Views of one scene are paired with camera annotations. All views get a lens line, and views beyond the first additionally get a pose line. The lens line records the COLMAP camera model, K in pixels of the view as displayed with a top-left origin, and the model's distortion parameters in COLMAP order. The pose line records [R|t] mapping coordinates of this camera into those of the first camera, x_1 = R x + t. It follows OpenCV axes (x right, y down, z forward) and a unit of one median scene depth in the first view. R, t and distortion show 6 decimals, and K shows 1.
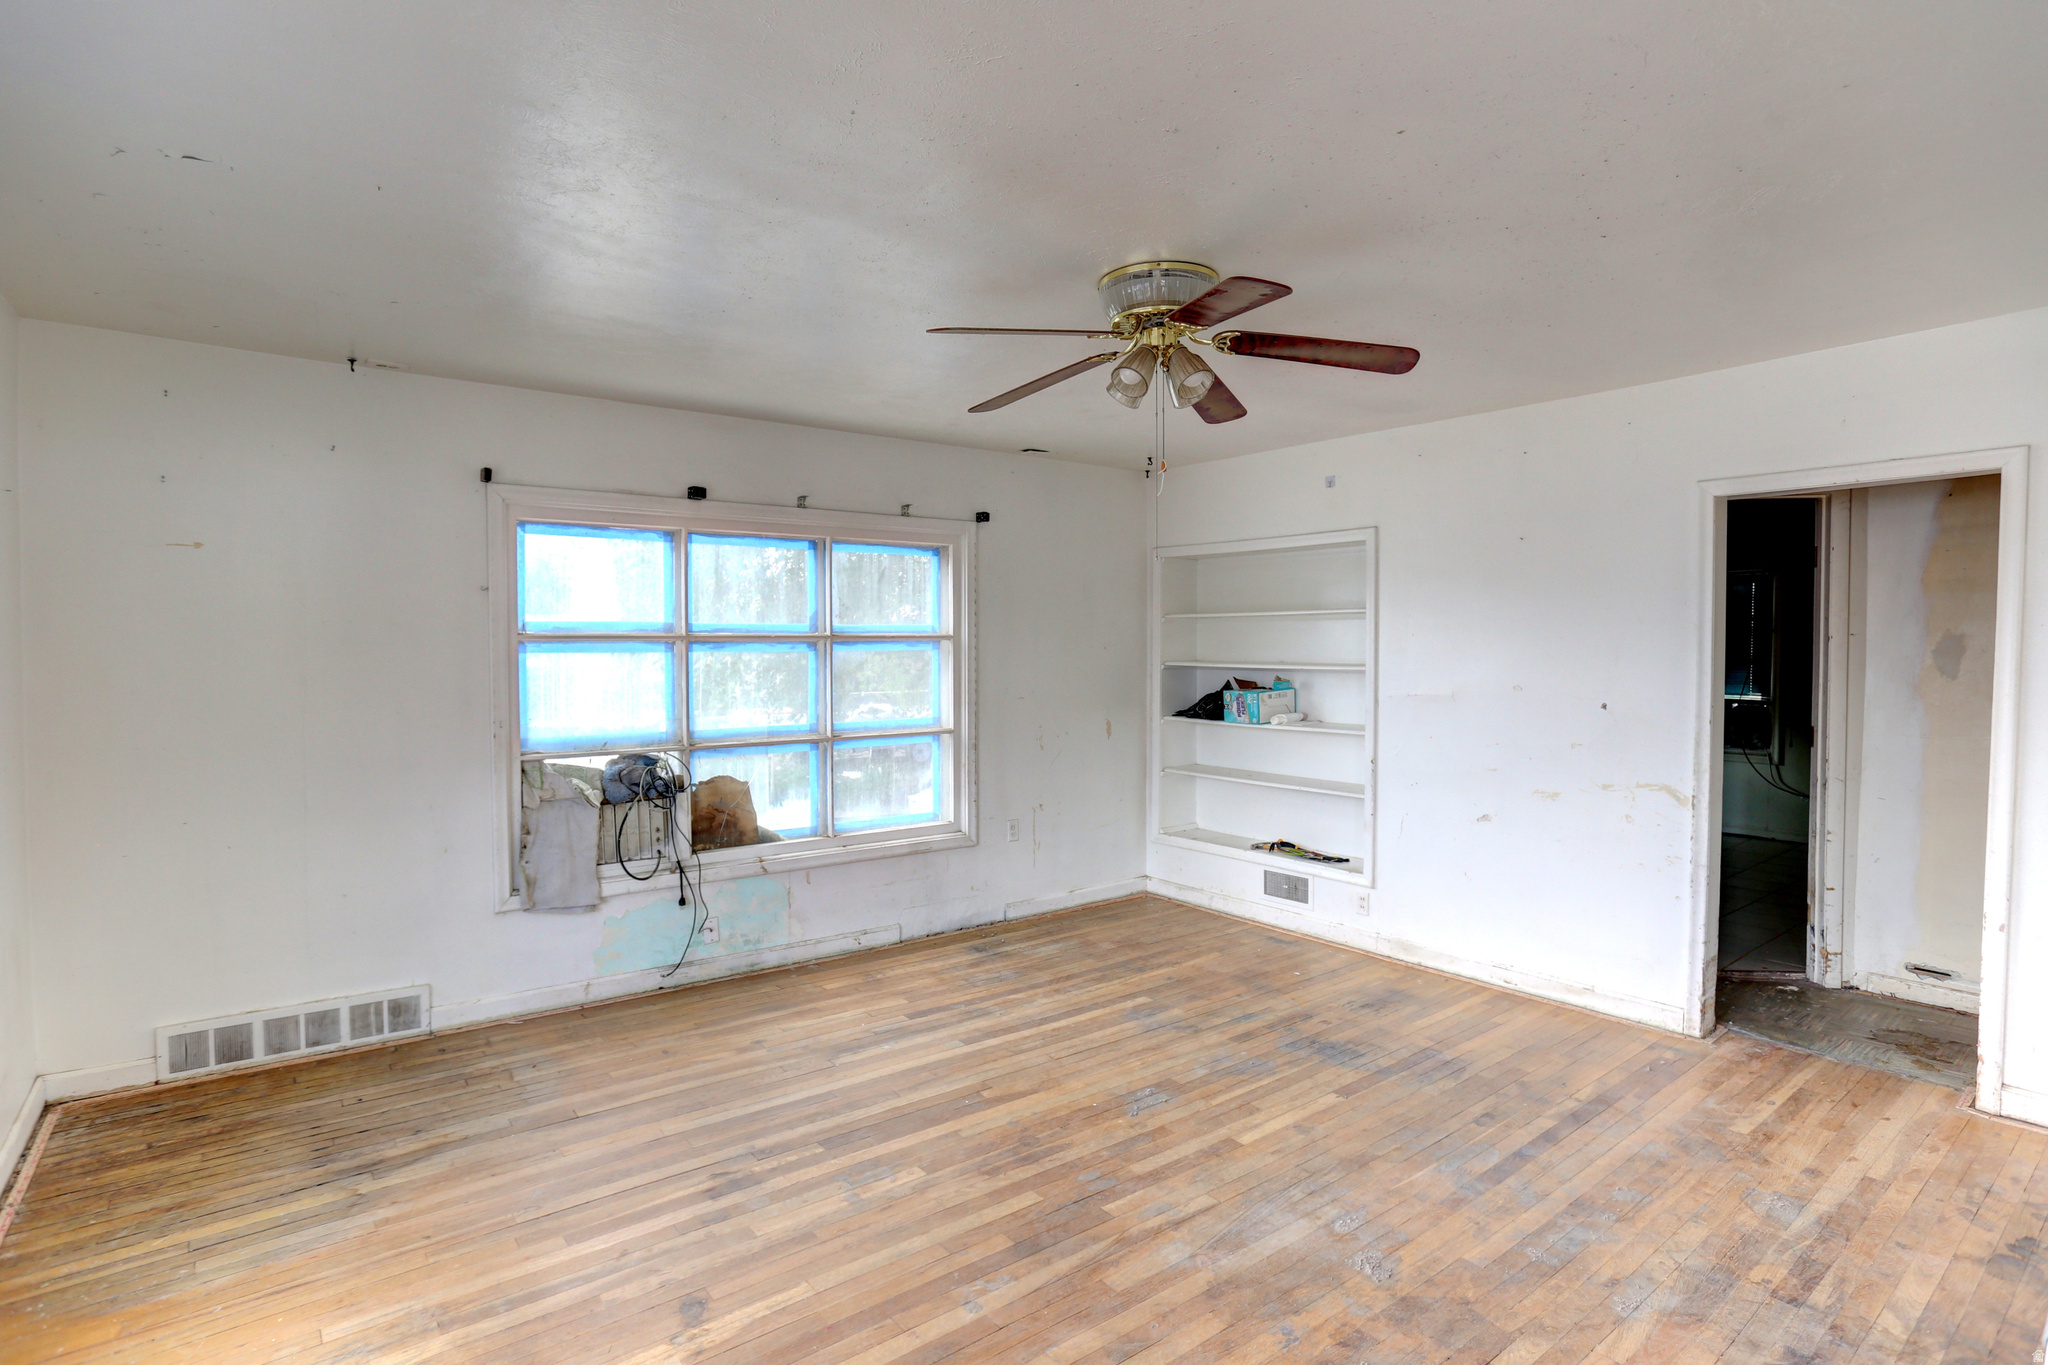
lens RADIAL K [[994.3, 0, 1014.9], [0, 994.3, 686.1], [0, 0, 1]] dist [-0.043394, 0.007984]
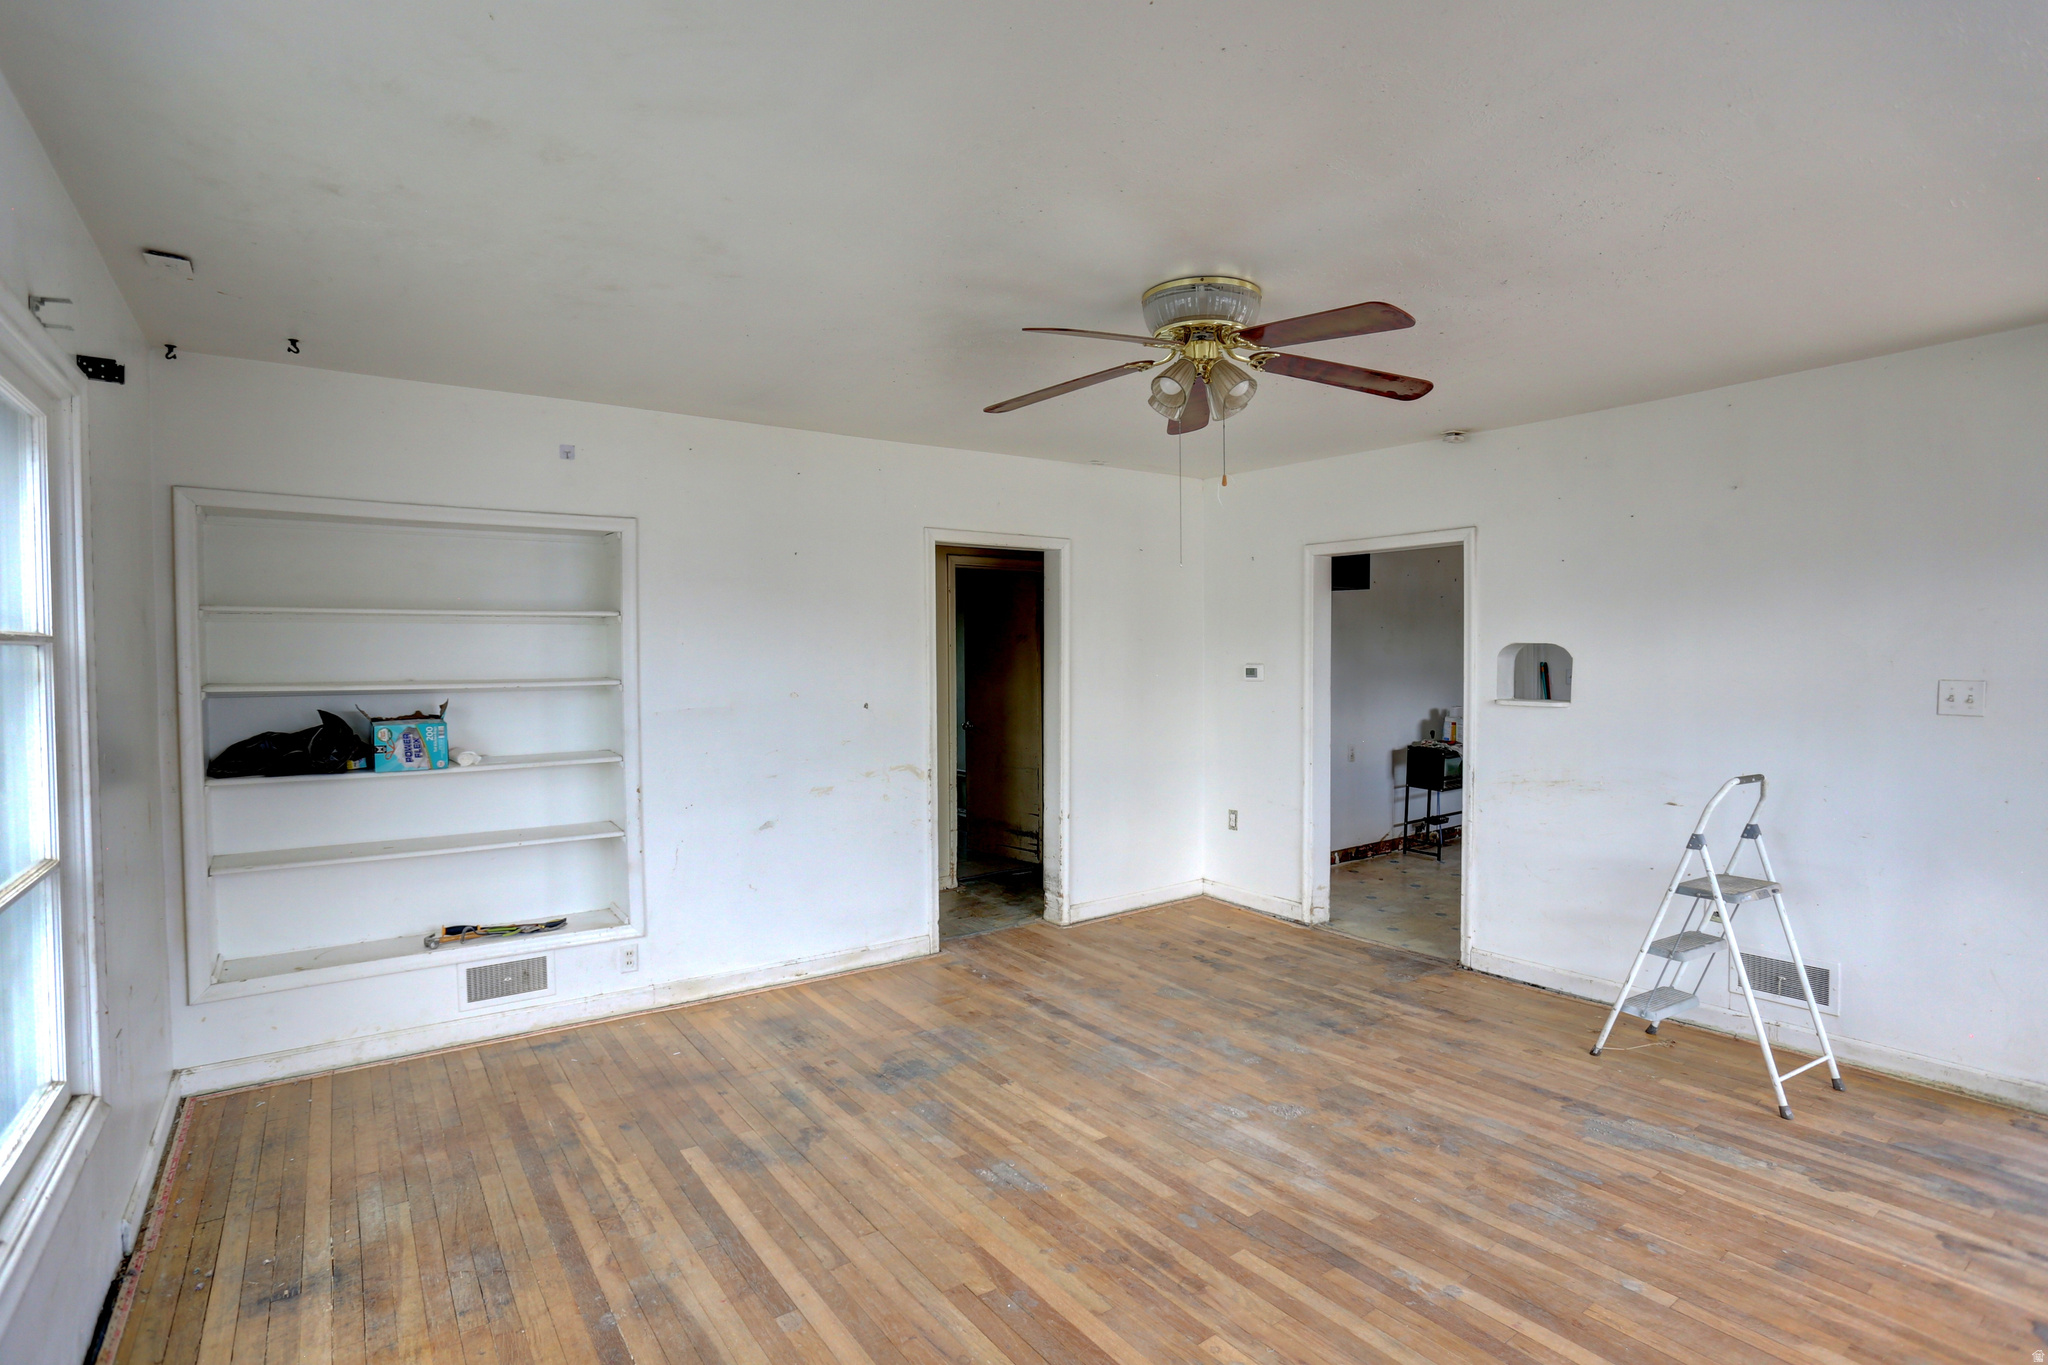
lens RADIAL K [[994.3, 0, 1013.7], [0, 994.3, 669.4], [0, 0, 1]] dist [-0.043394, 0.007984]
pose [[0.038392, -0.010238, 0.999210, -0.605639], [0.041449, 0.999103, 0.008644, -0.029903], [-0.998403, 0.041085, 0.038782, 0.780259]]
